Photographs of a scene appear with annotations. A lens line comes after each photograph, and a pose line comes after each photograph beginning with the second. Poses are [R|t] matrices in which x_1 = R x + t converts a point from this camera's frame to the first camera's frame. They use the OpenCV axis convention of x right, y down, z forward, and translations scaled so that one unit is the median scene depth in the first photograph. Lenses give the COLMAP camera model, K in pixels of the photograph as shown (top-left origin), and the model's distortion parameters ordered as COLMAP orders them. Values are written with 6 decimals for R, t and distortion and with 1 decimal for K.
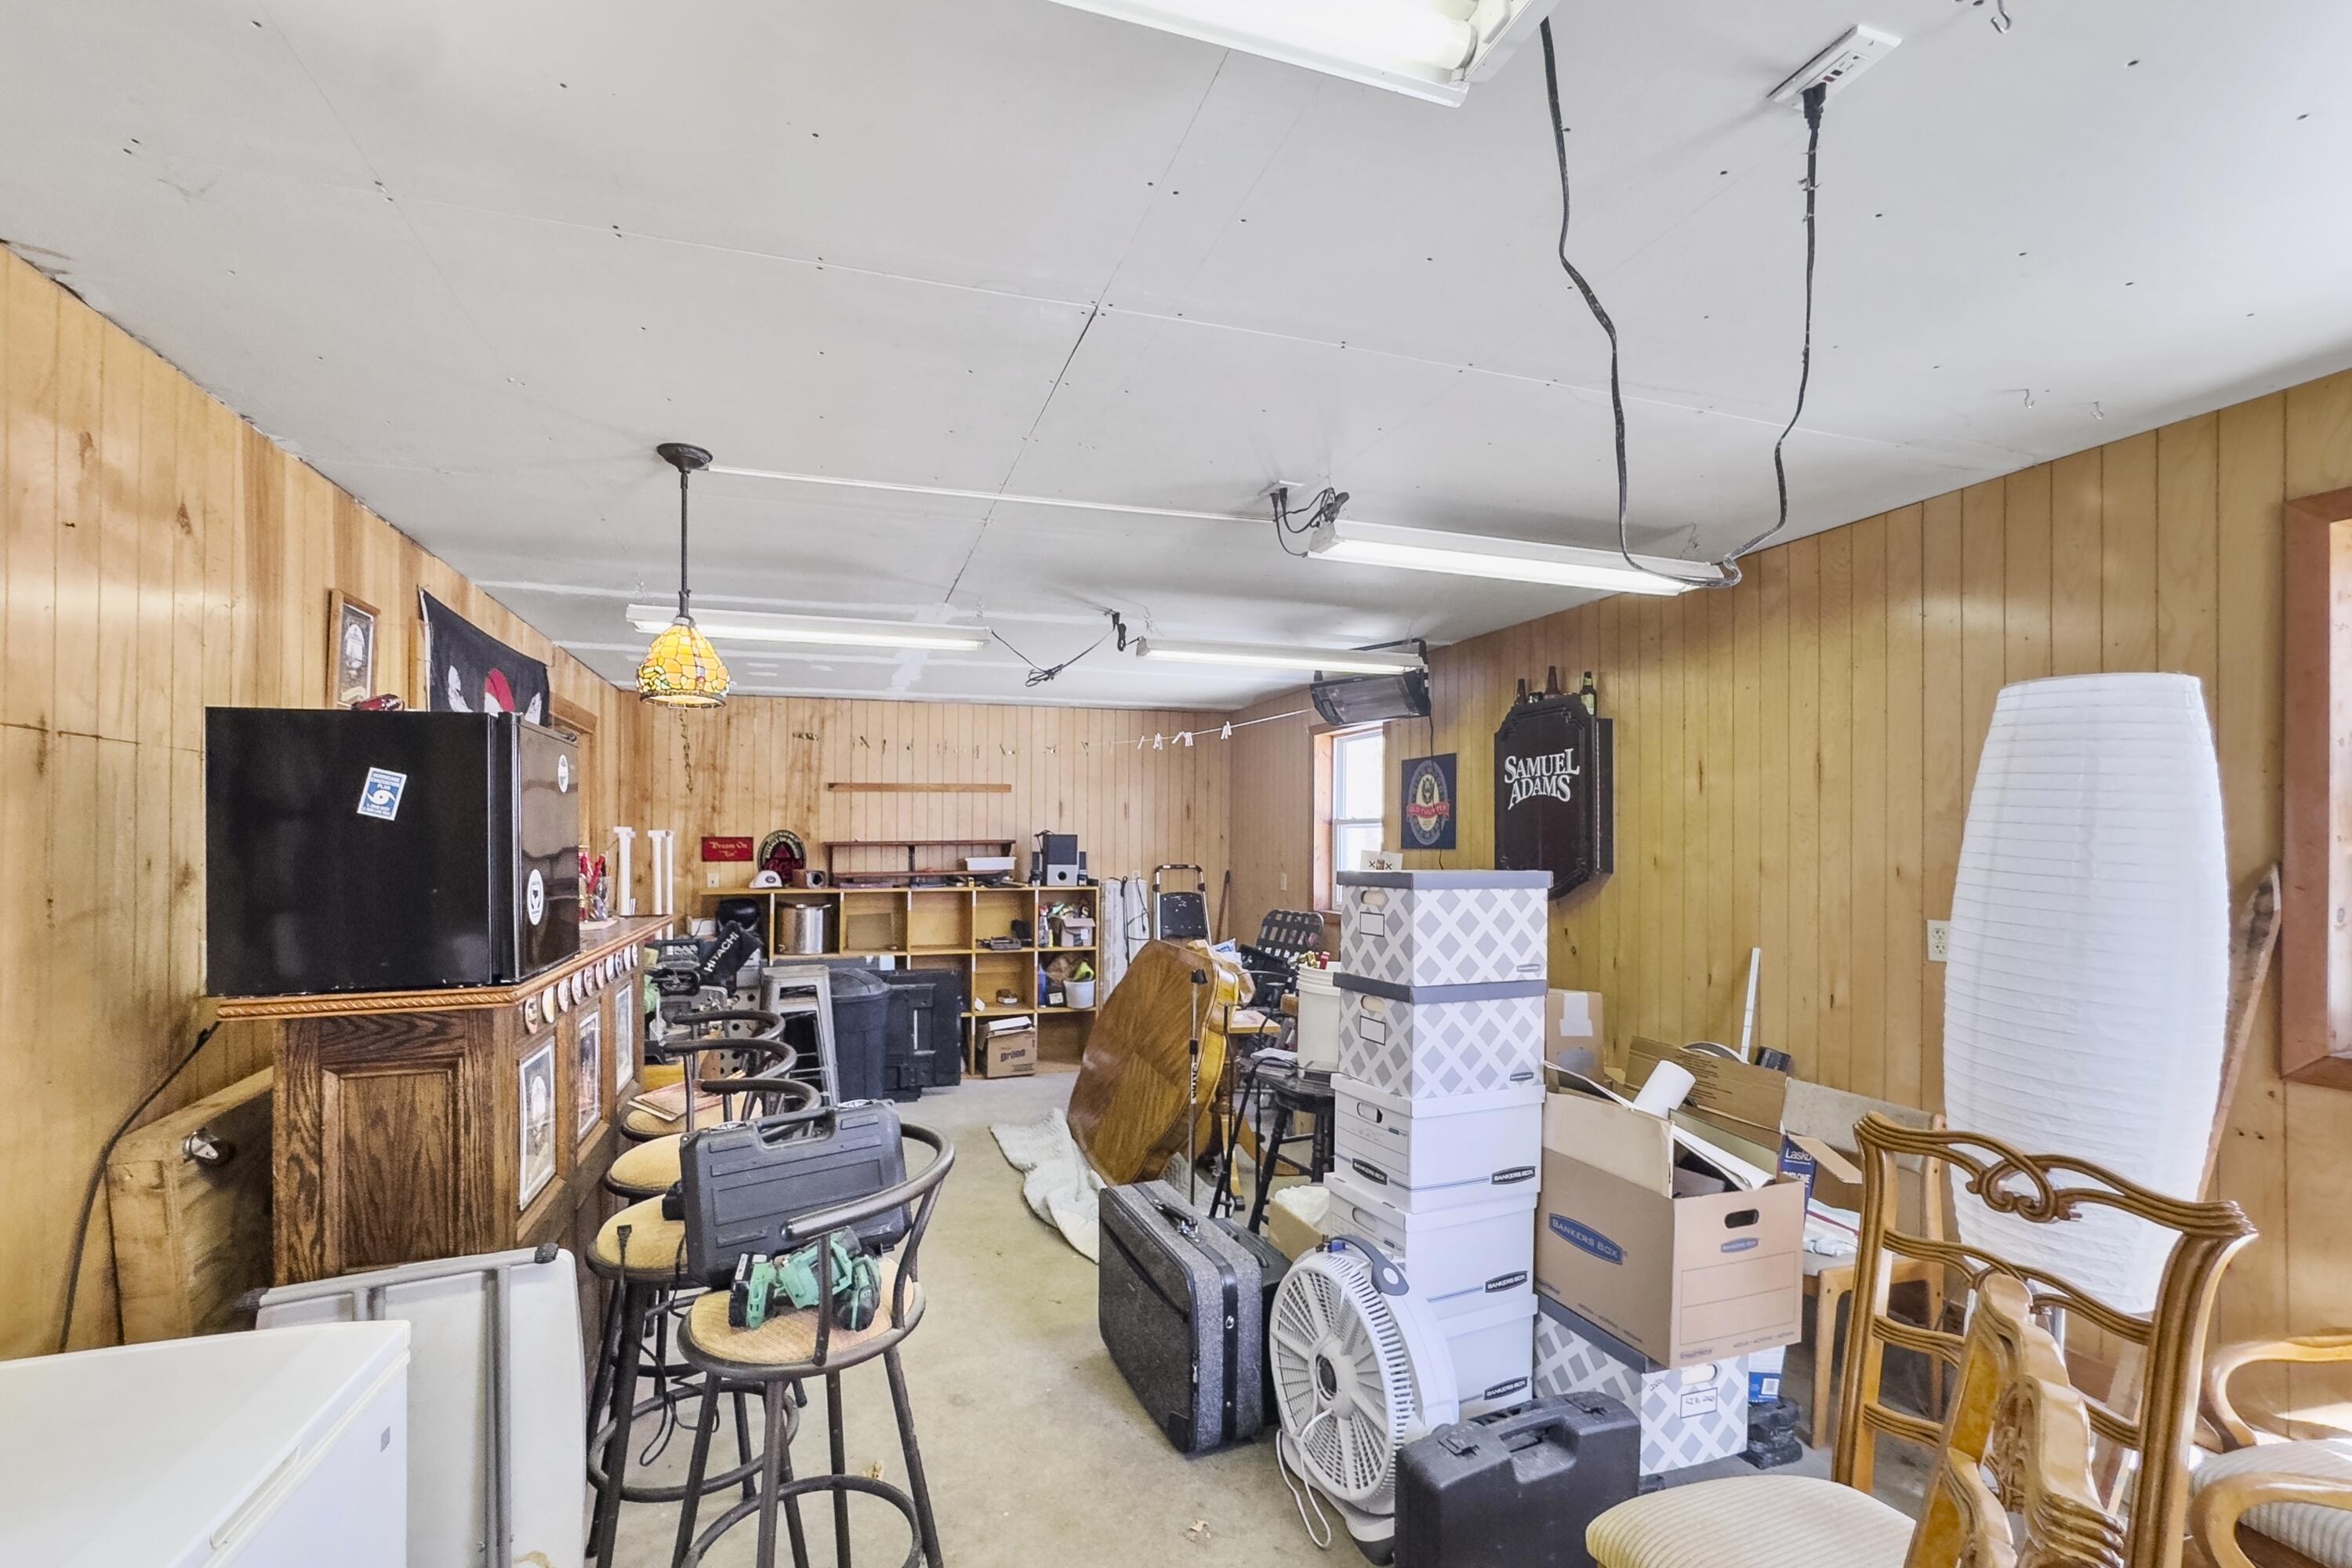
lens RADIAL K [[1055.2, 0, 1174.9], [0, 1055.2, 836.3], [0, 0, 1]] dist [0.000242, 0.000355]
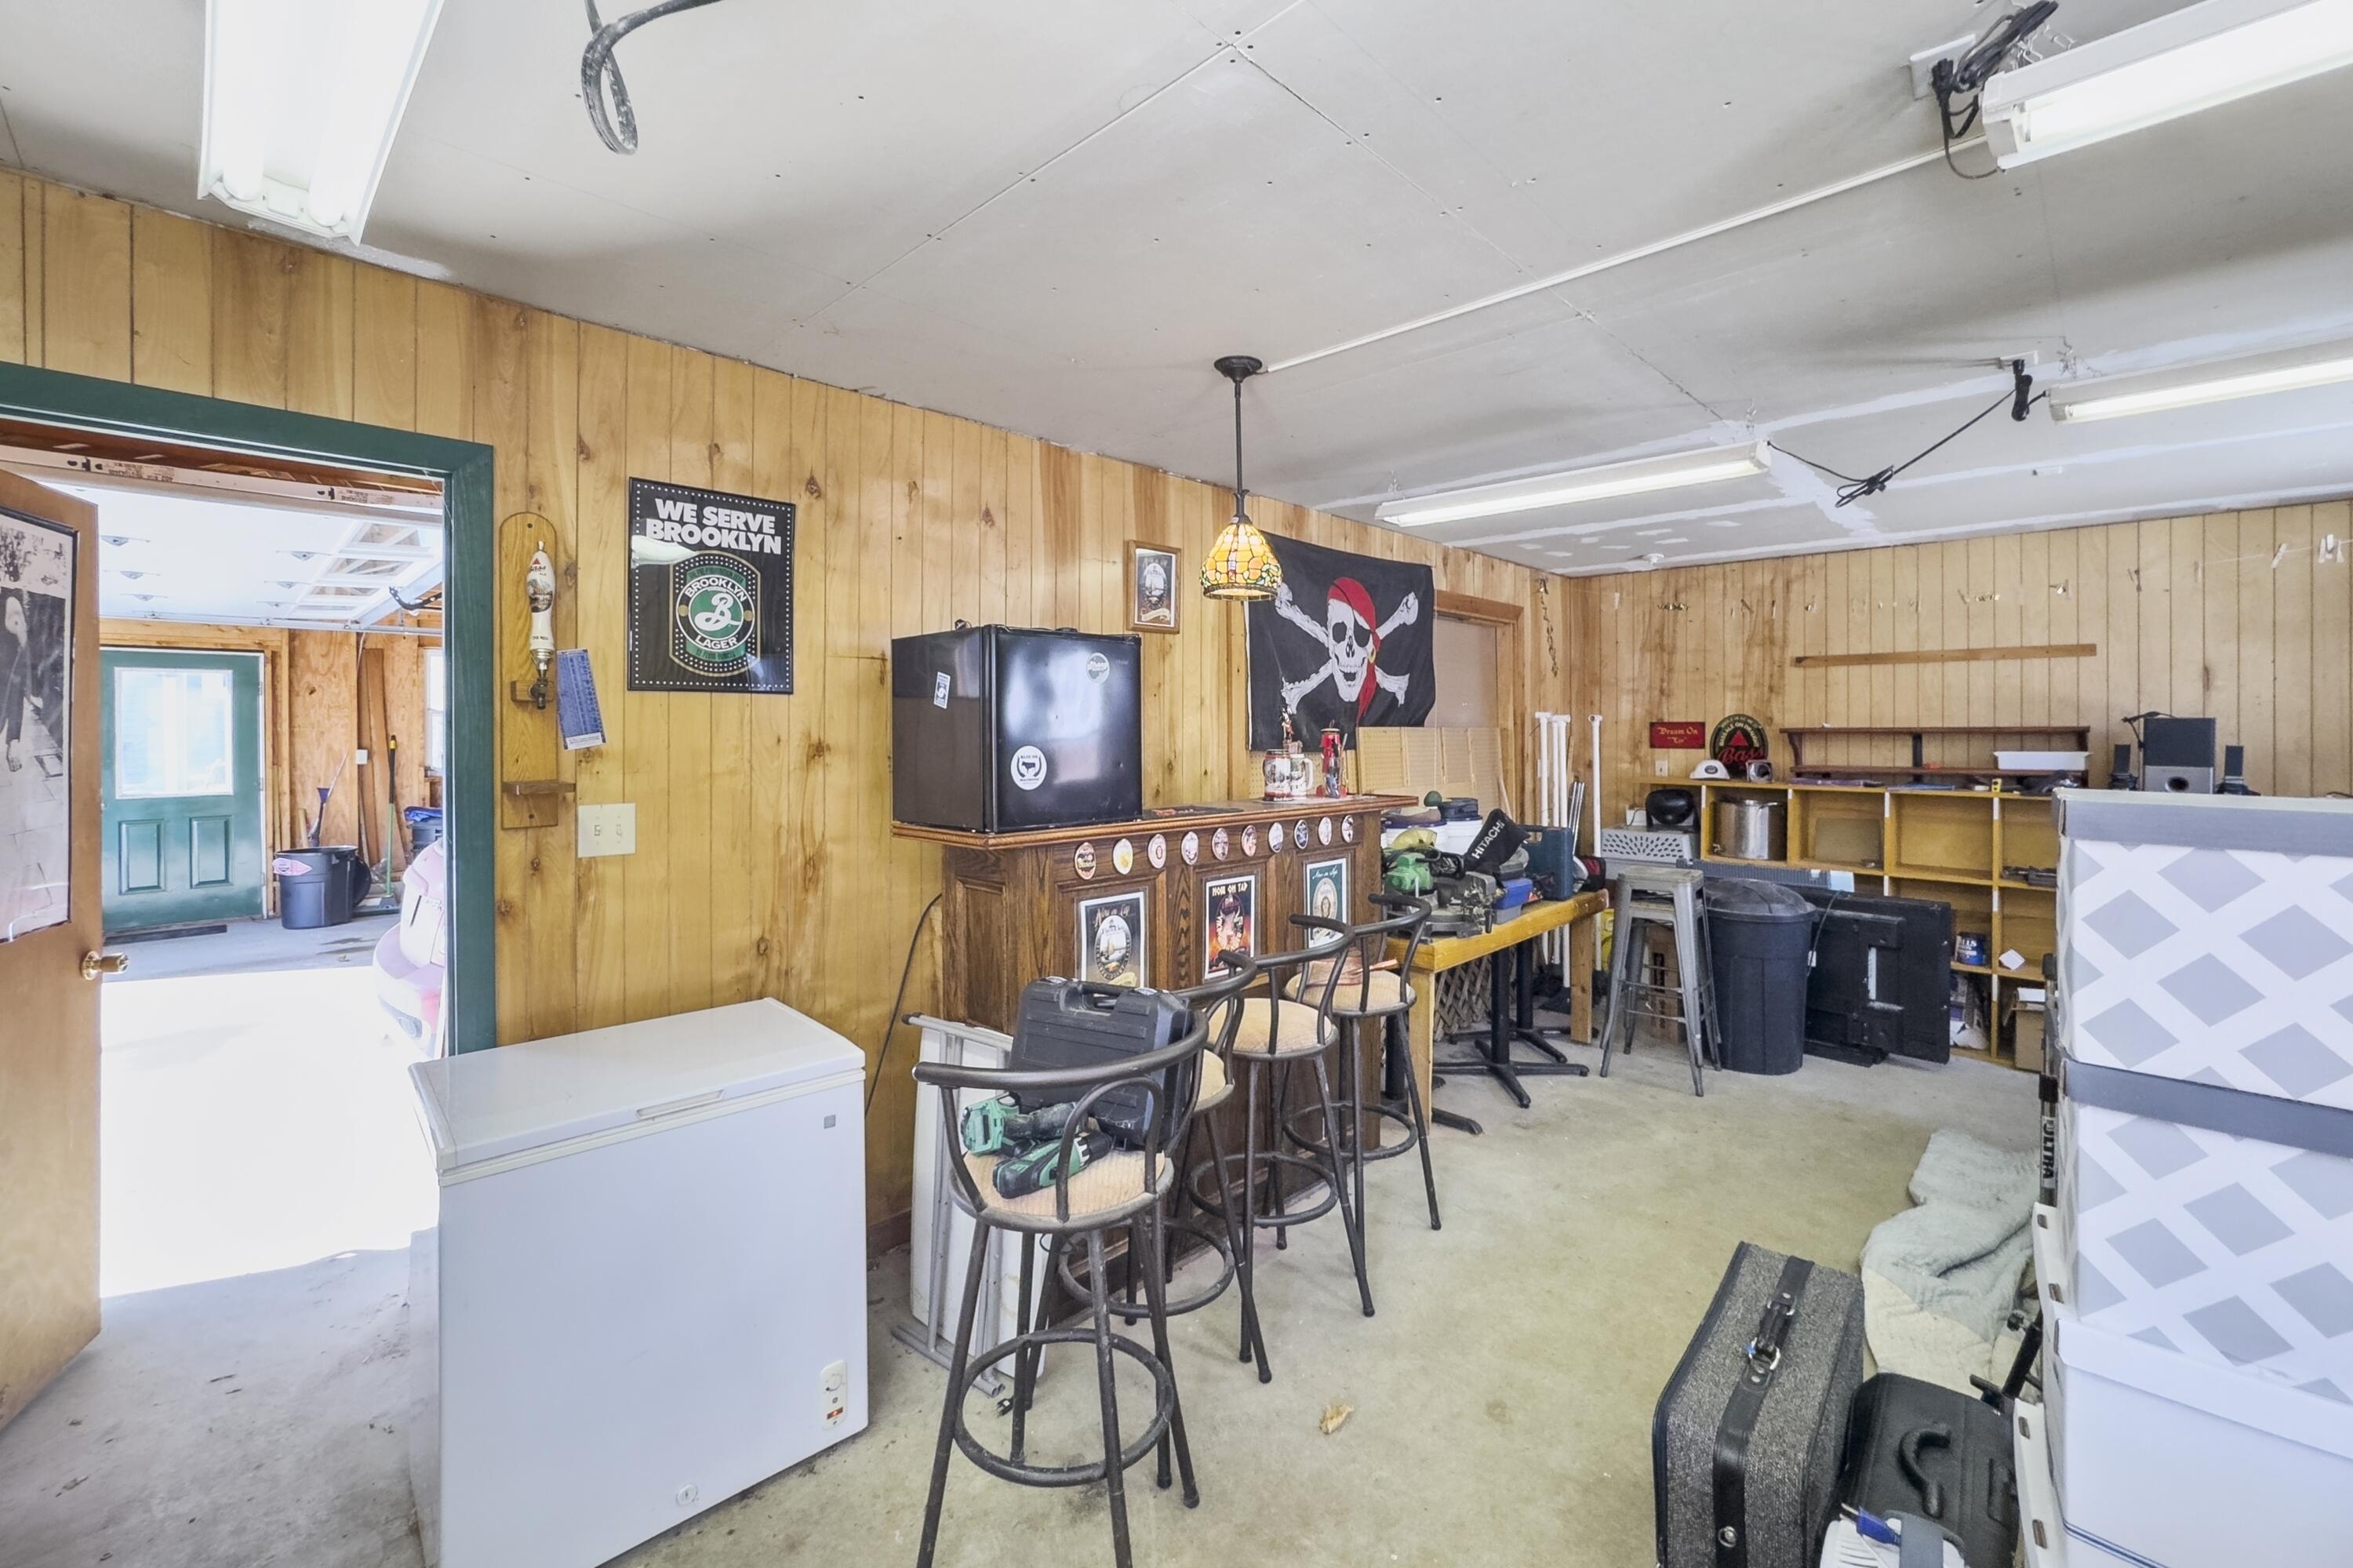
lens RADIAL K [[1030.6, 0, 1176.1], [0, 1030.6, 721.4], [0, 0, 1]] dist [-0.020776, 0.000299]
pose [[0.423552, -0.001269, -0.905871, 0.203810], [0.000244, 0.999999, -0.001287, 0.001210], [0.905872, 0.000324, 0.423552, 0.222912]]
